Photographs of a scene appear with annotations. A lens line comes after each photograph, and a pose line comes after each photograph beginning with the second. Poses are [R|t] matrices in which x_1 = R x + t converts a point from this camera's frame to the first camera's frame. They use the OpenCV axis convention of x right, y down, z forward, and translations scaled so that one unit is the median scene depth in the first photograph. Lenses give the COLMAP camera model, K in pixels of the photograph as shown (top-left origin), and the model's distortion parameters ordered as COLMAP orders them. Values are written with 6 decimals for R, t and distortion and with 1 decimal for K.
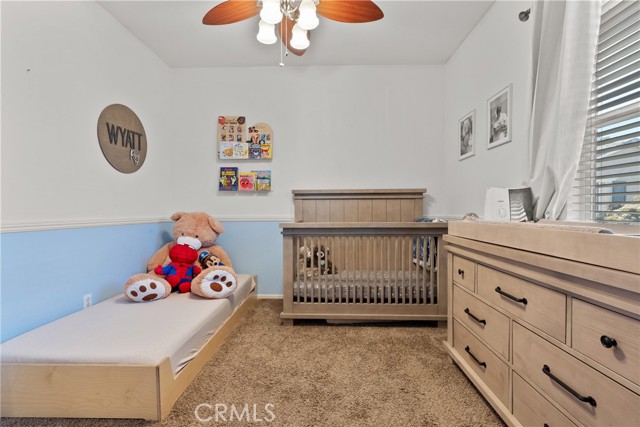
lens RADIAL K [[288.6, 0, 323.2], [0, 288.6, 214.2], [0, 0, 1]] dist [-0.006838, 0.001032]
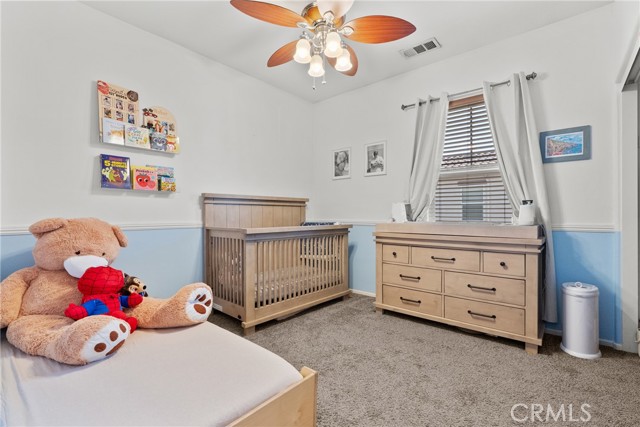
lens RADIAL K [[288.6, 0, 323.2], [0, 288.6, 214.2], [0, 0, 1]] dist [-0.006838, 0.001032]
pose [[0.632469, 0.005105, 0.774569, -0.683481], [0.008694, 0.999869, -0.013689, -0.002731], [-0.774537, 0.015392, 0.632341, 0.178244]]
